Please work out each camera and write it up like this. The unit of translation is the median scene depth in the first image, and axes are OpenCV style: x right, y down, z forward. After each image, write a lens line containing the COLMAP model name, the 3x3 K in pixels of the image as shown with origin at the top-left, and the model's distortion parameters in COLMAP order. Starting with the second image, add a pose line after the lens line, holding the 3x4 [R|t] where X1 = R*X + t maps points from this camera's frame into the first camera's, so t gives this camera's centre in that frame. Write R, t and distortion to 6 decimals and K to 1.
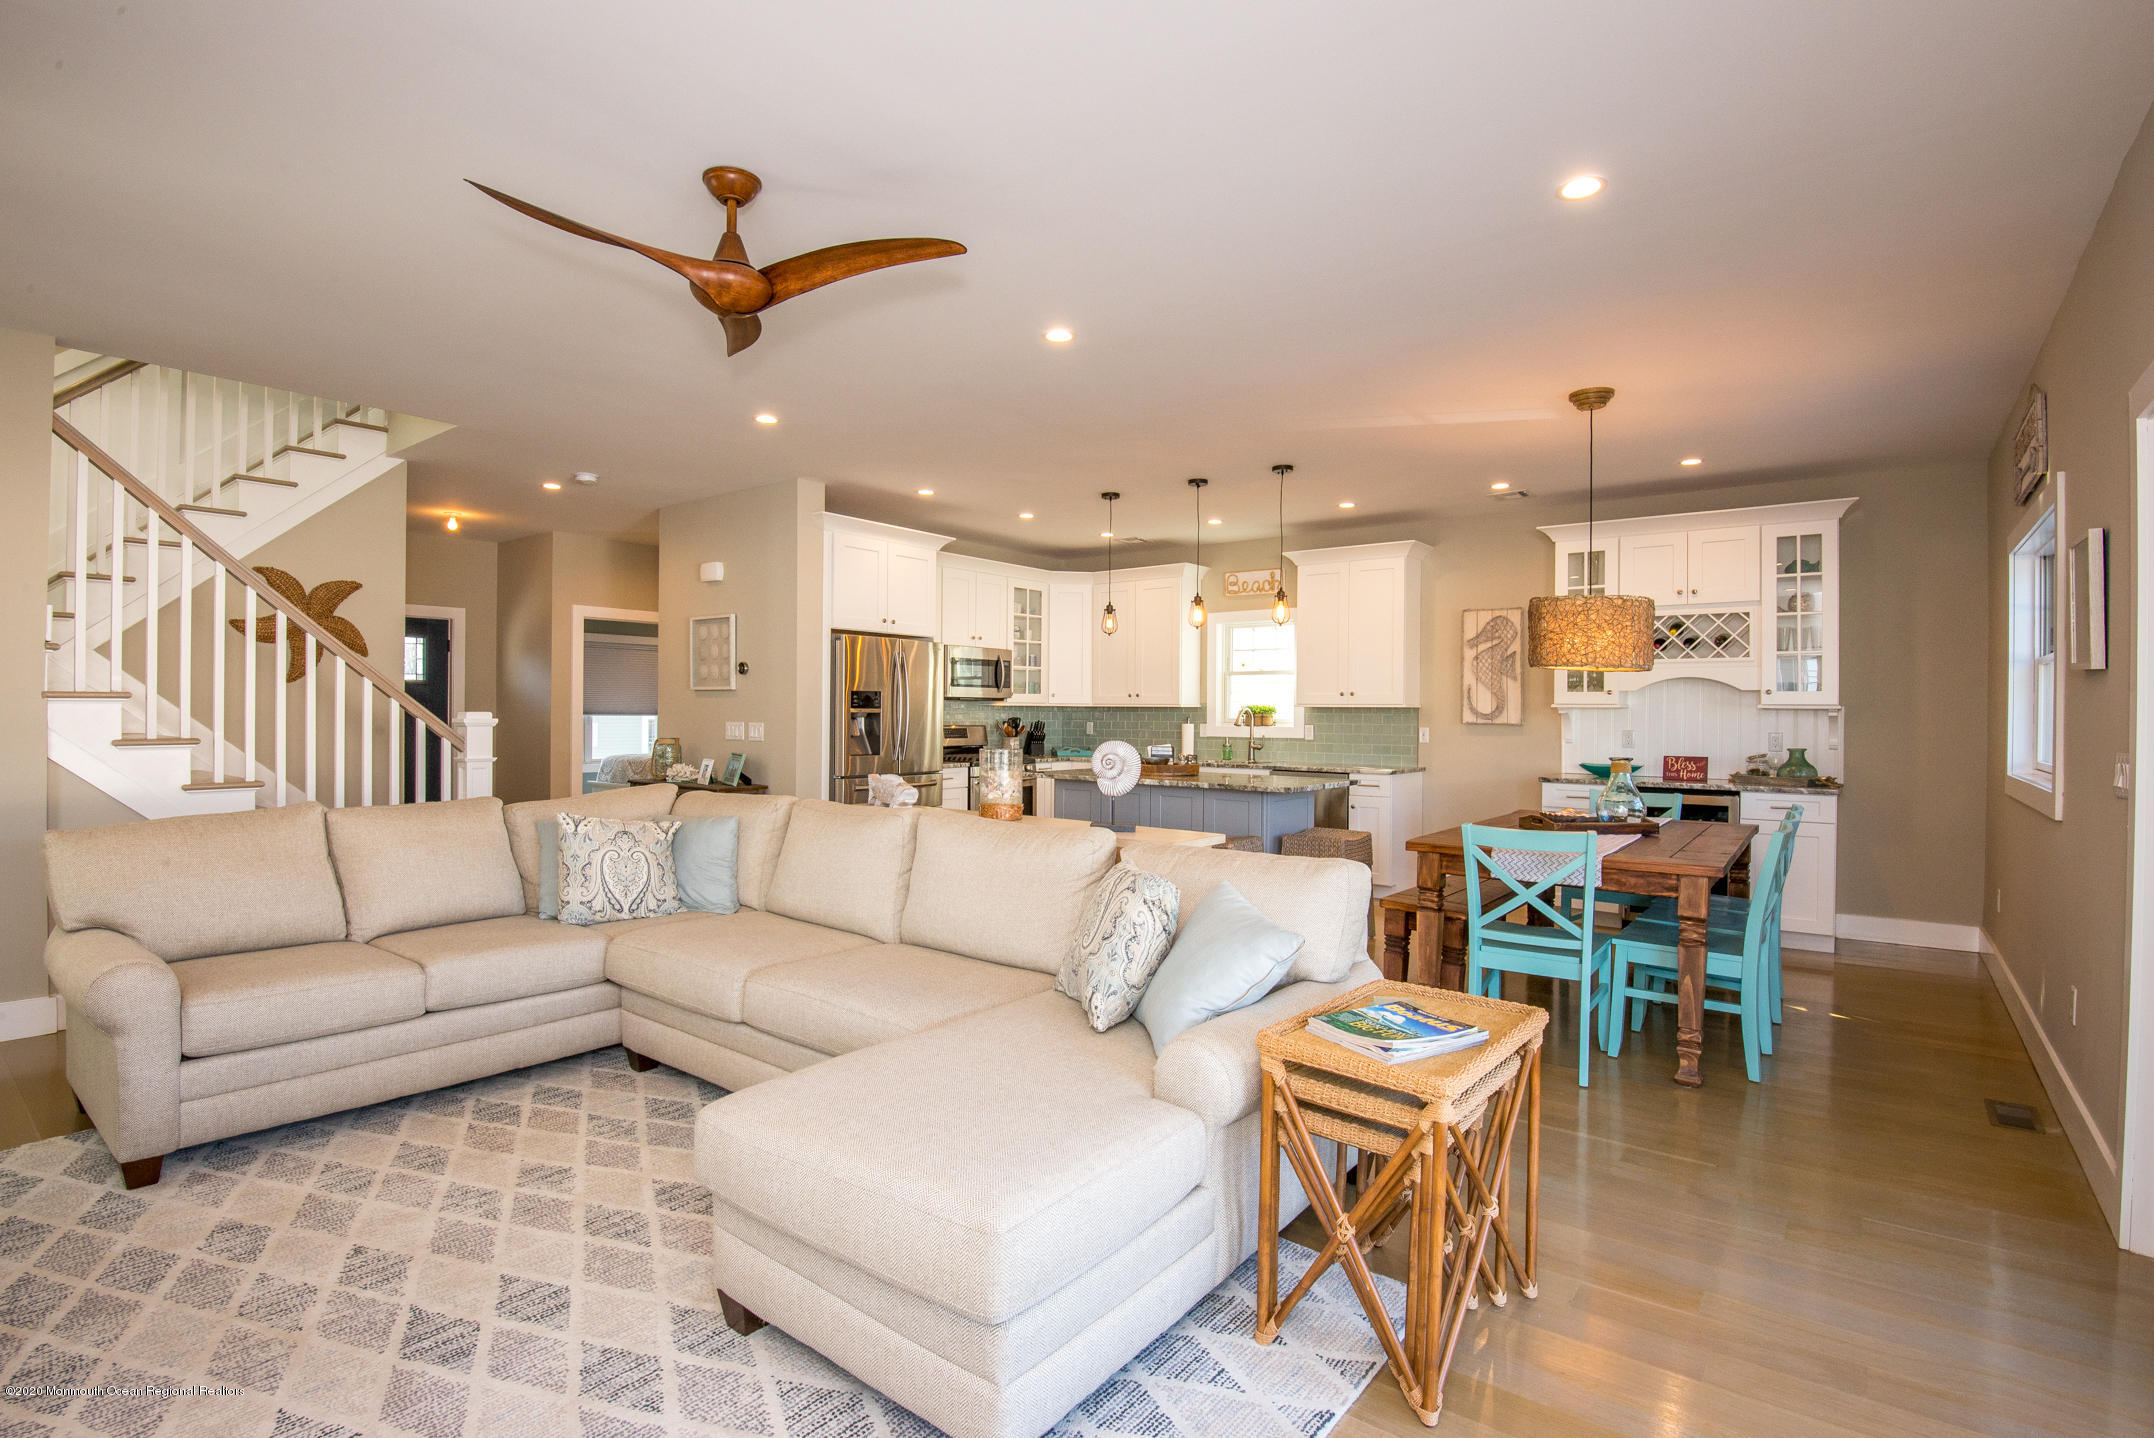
lens RADIAL K [[1021.6, 0, 1067.1], [0, 1021.6, 716.1], [0, 0, 1]] dist [-0.021084, -0.010952]
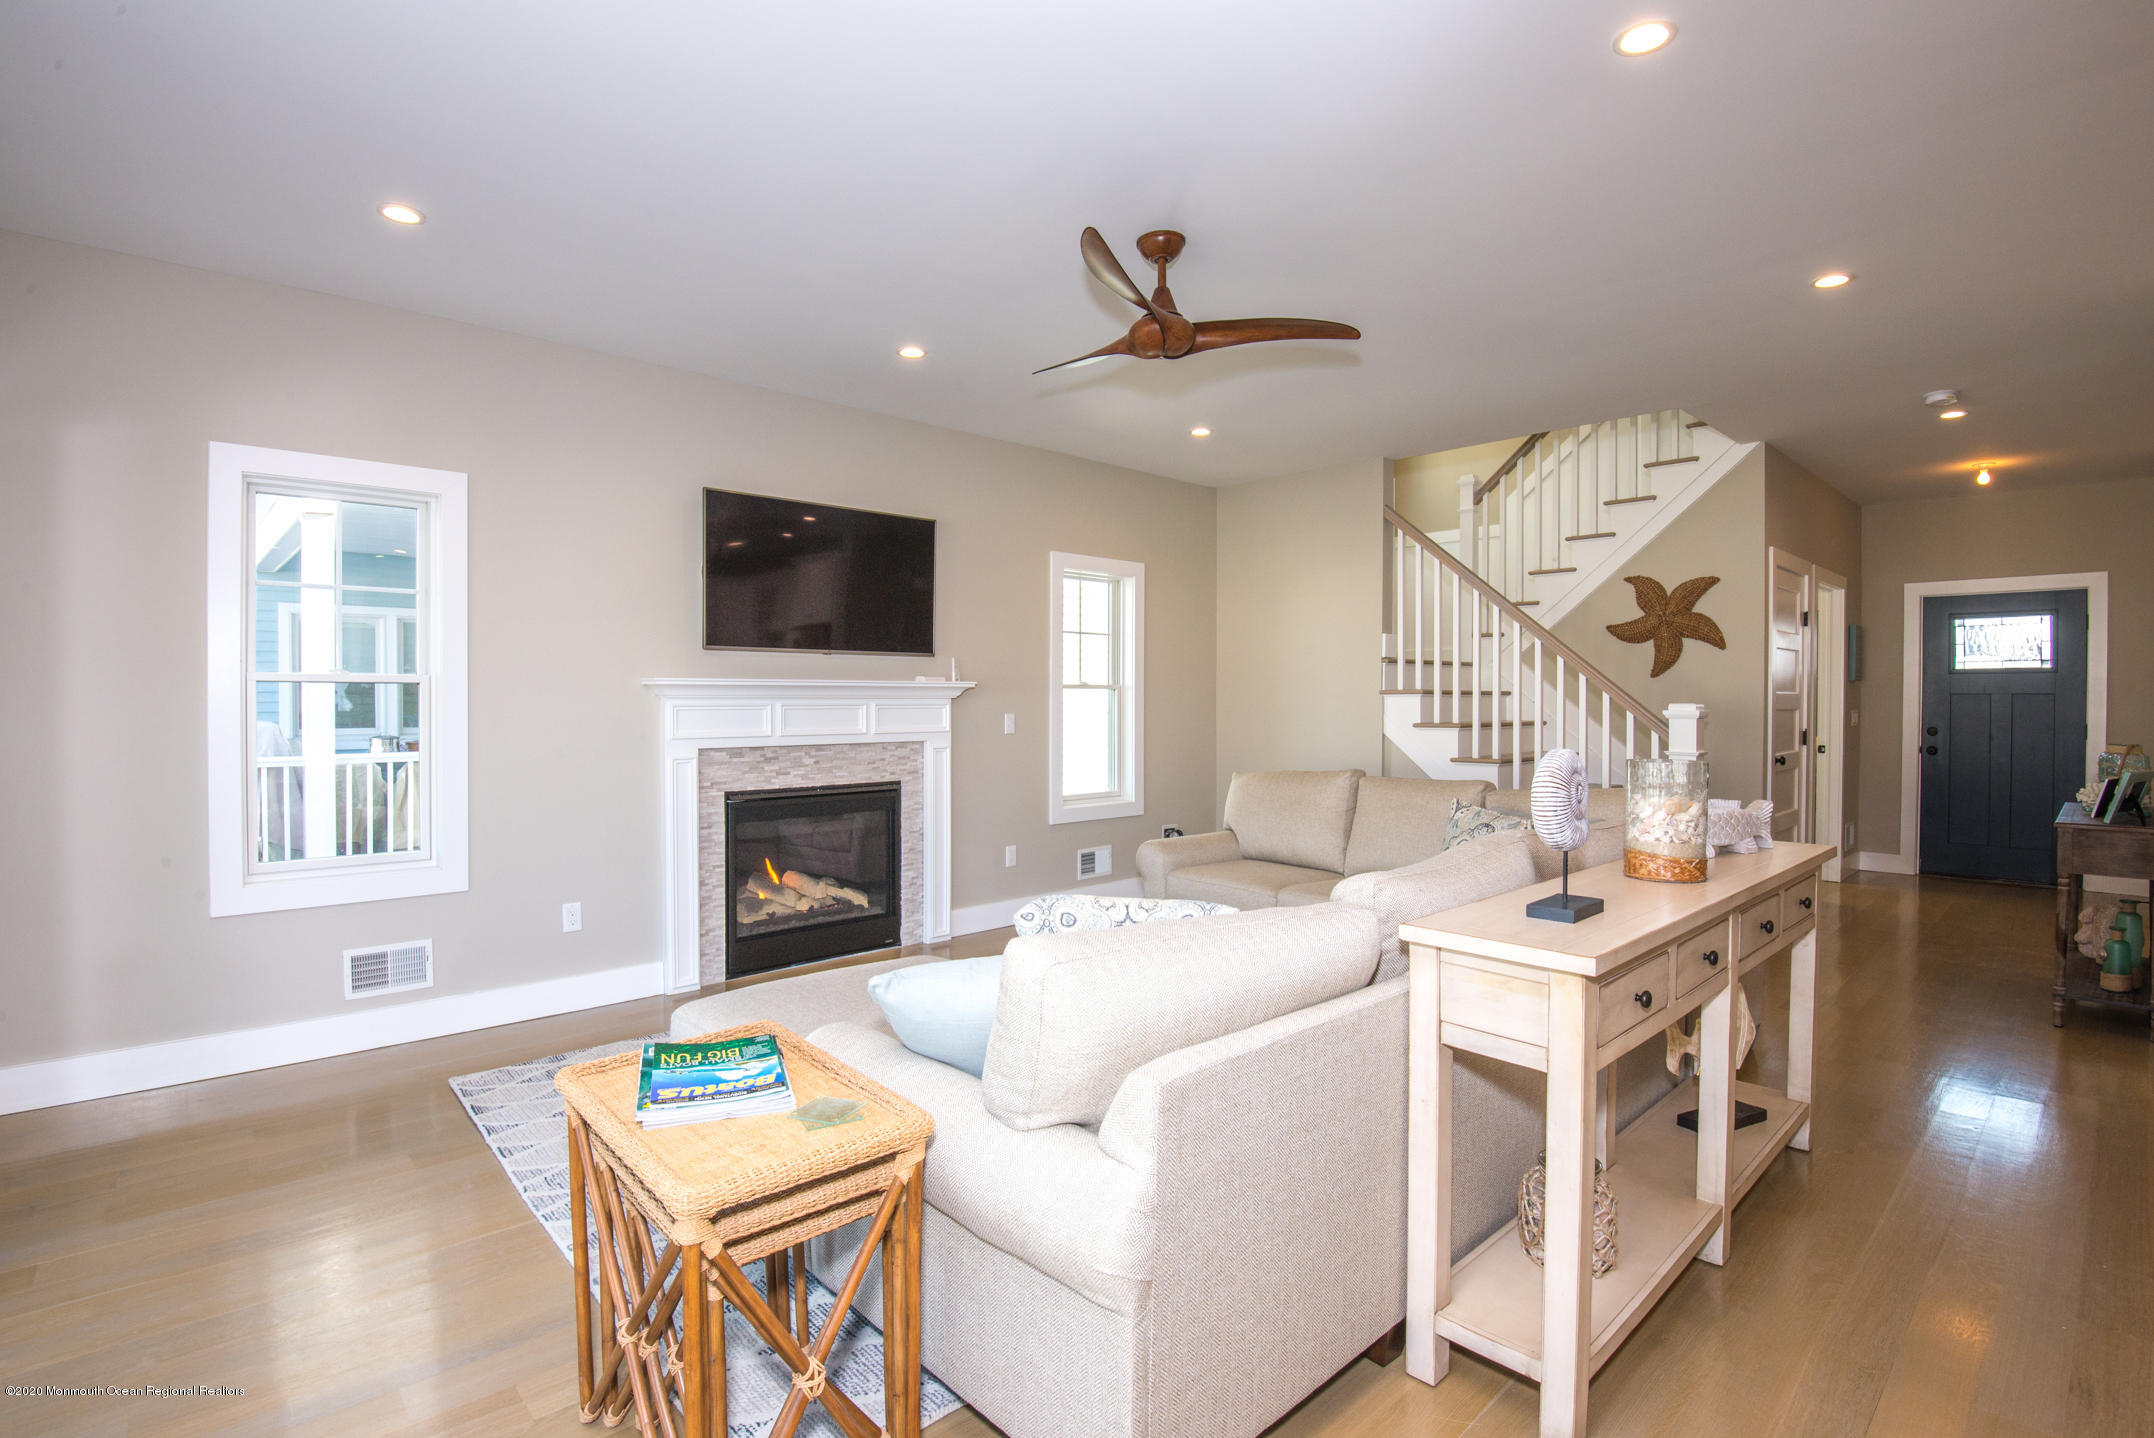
lens RADIAL K [[1021.6, 0, 1074.6], [0, 1021.6, 718.9], [0, 0, 1]] dist [-0.021084, -0.010952]
pose [[-0.149547, 0.010131, -0.988703, 0.343249], [-0.004905, 0.999928, 0.010988, 0.002013], [0.988743, 0.006492, -0.149486, 0.442983]]
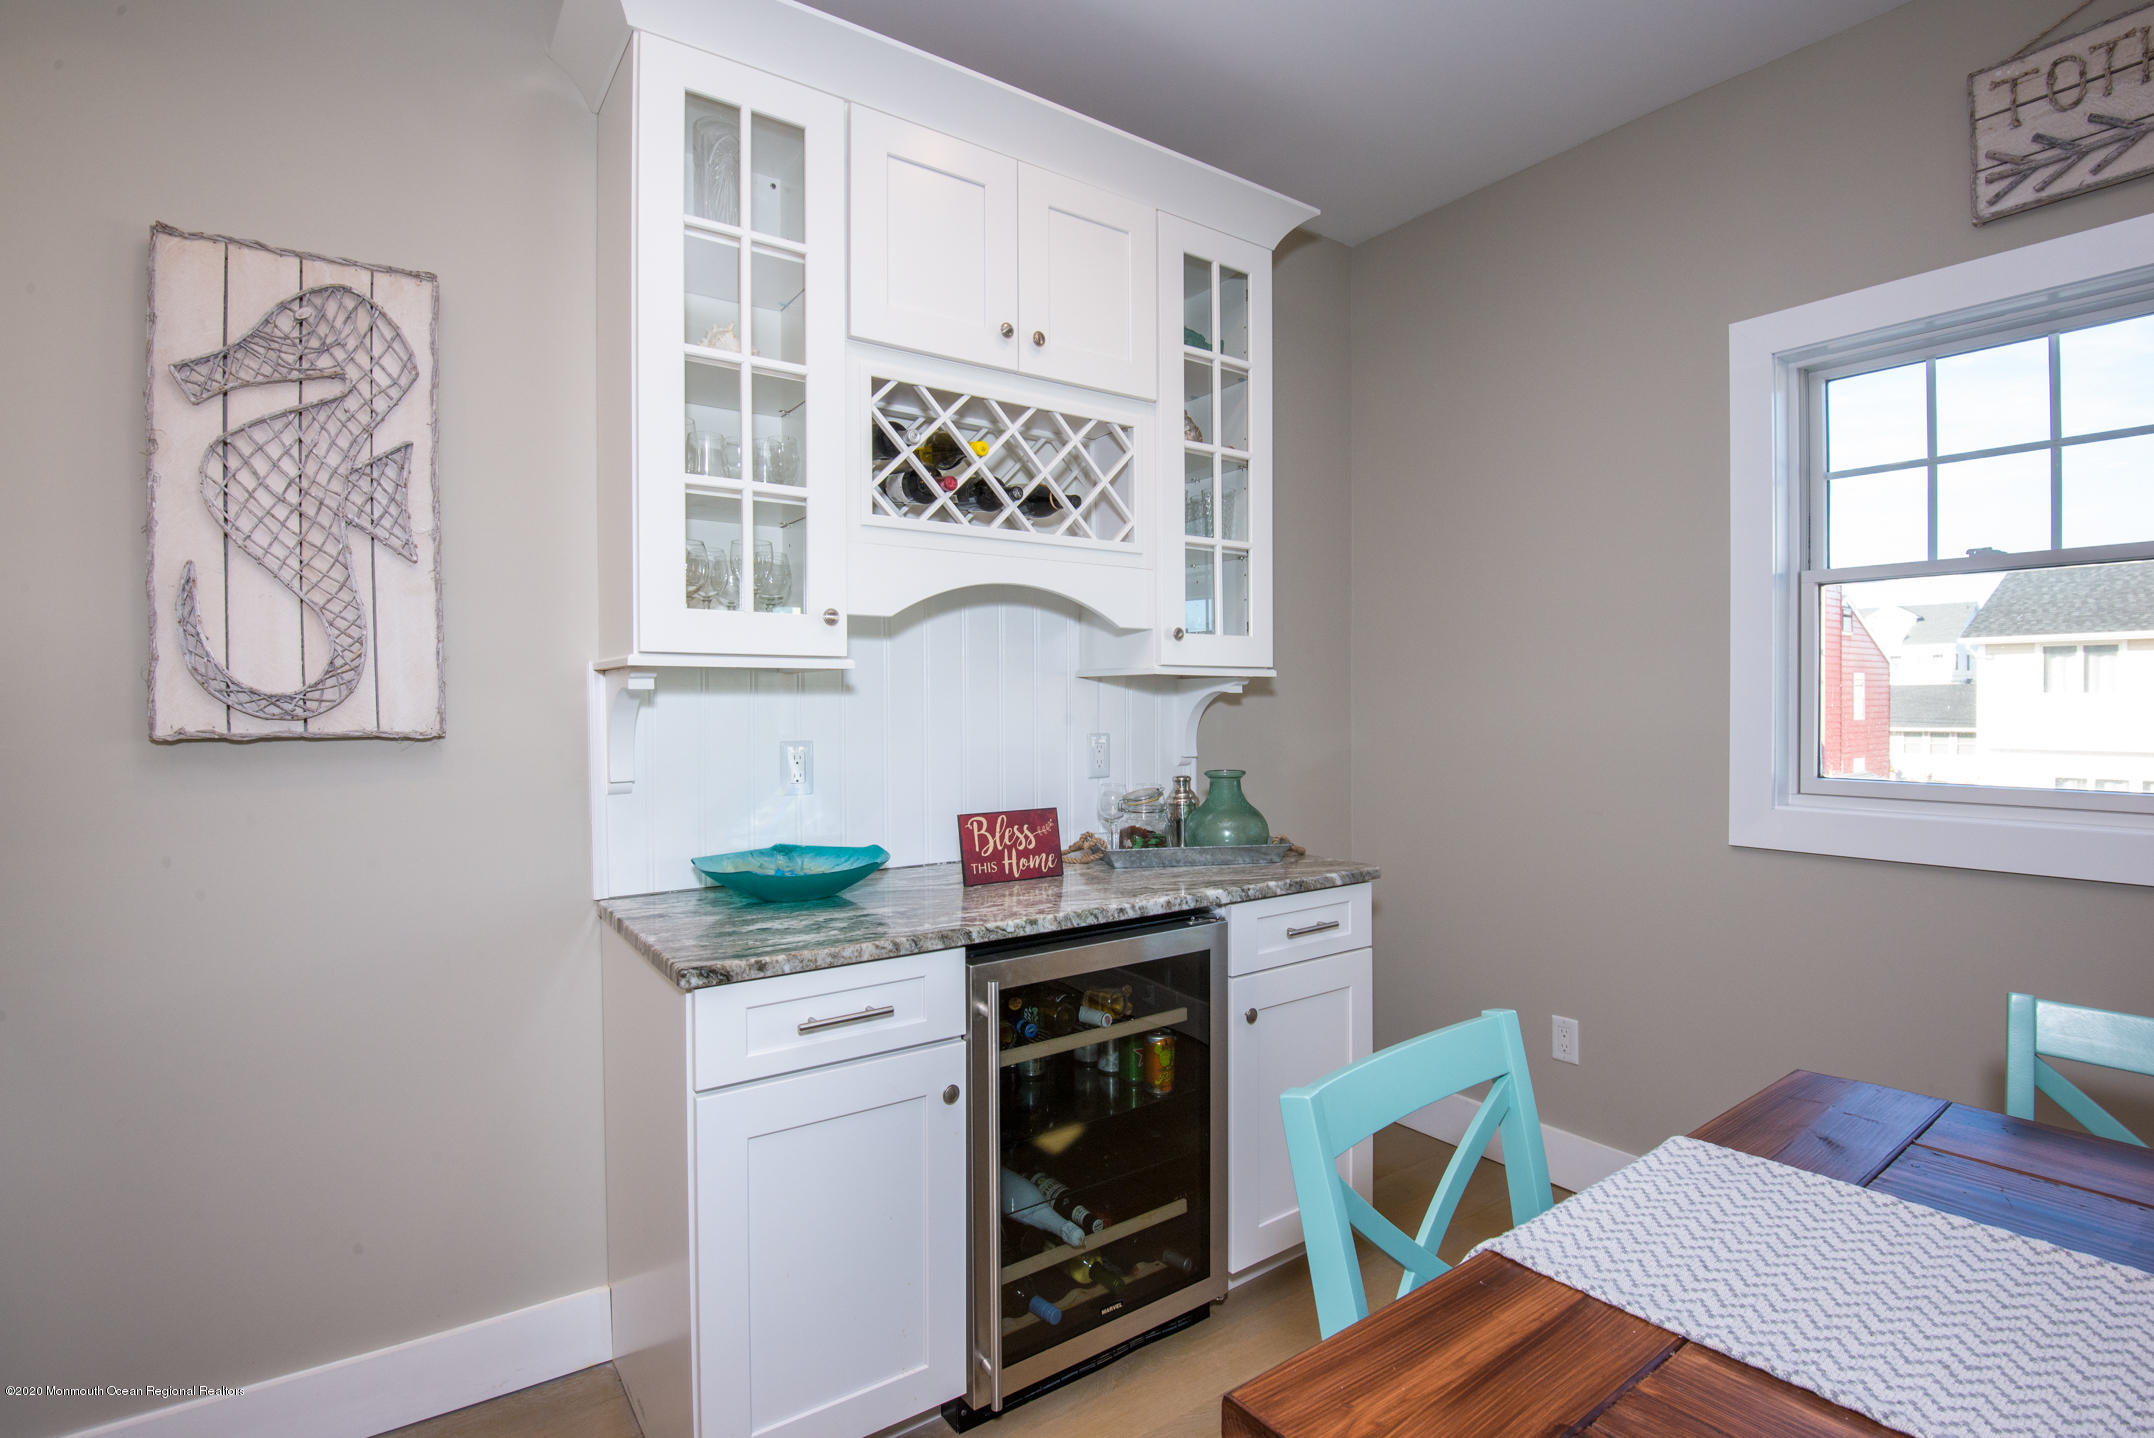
lens RADIAL K [[1021.6, 0, 1070.5], [0, 1021.6, 722.3], [0, 0, 1]] dist [-0.021084, -0.010952]
pose [[0.278059, -0.028792, 0.960132, 0.260185], [0.009872, 0.999584, 0.027116, -0.000221], [-0.960513, 0.001939, 0.278227, 0.820748]]
